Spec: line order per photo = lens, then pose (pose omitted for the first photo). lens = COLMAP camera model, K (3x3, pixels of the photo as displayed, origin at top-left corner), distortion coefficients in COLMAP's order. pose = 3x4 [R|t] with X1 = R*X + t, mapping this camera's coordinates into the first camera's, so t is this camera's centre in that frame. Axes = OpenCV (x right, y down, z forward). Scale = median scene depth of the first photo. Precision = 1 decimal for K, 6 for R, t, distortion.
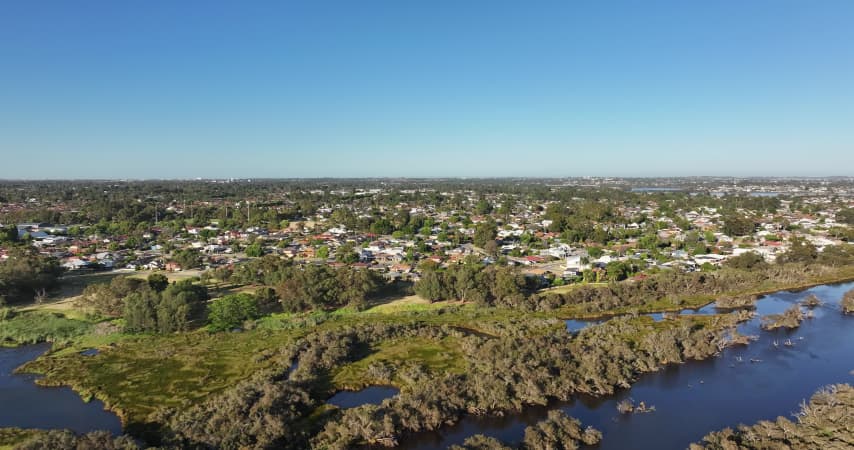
lens RADIAL K [[596.3, 0, 427.9], [0, 596.3, 227.1], [0, 0, 1]] dist [-0.001623, 0.015804]
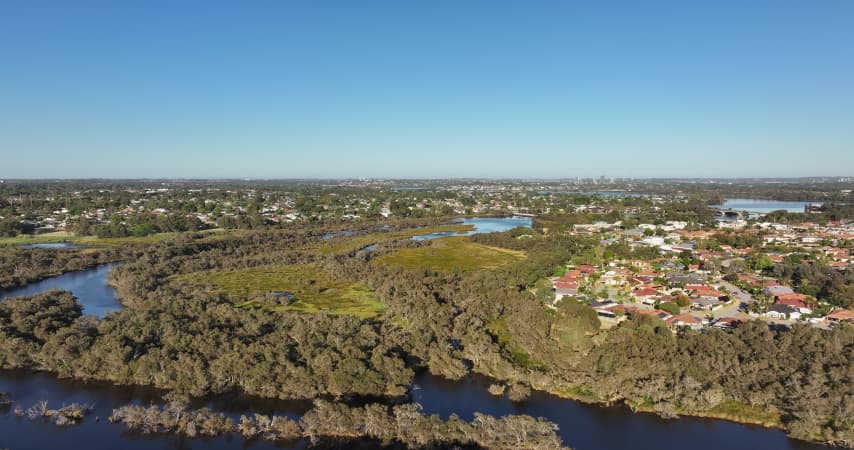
lens RADIAL K [[596.3, 0, 424.8], [0, 596.3, 227.2], [0, 0, 1]] dist [-0.001623, 0.015804]
pose [[0.940533, -0.024591, 0.338811, -0.023020], [0.025347, 0.999676, 0.002193, 0.059257], [-0.338755, 0.006525, 0.940852, -0.687364]]
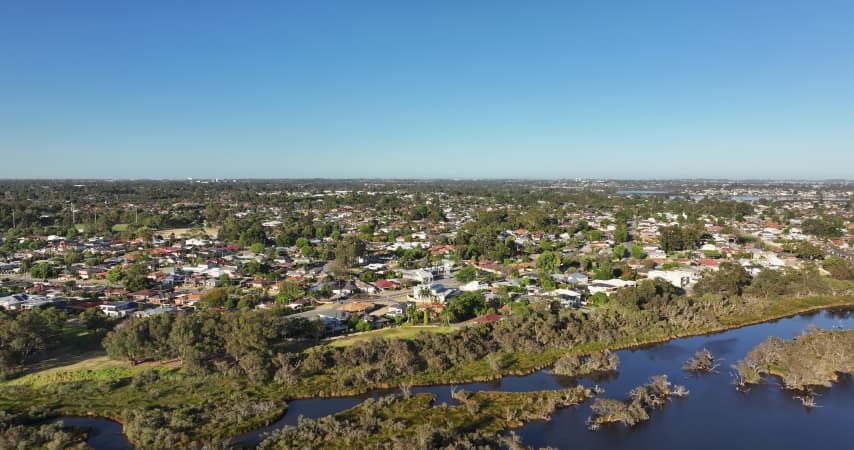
lens RADIAL K [[596.3, 0, 427.0], [0, 596.3, 224.6], [0, 0, 1]] dist [-0.001623, 0.015804]
pose [[0.999985, 0.005407, -0.000558, 0.150603], [-0.005410, 0.999968, -0.005971, -0.013097], [0.000525, 0.005974, 0.999982, 0.144192]]
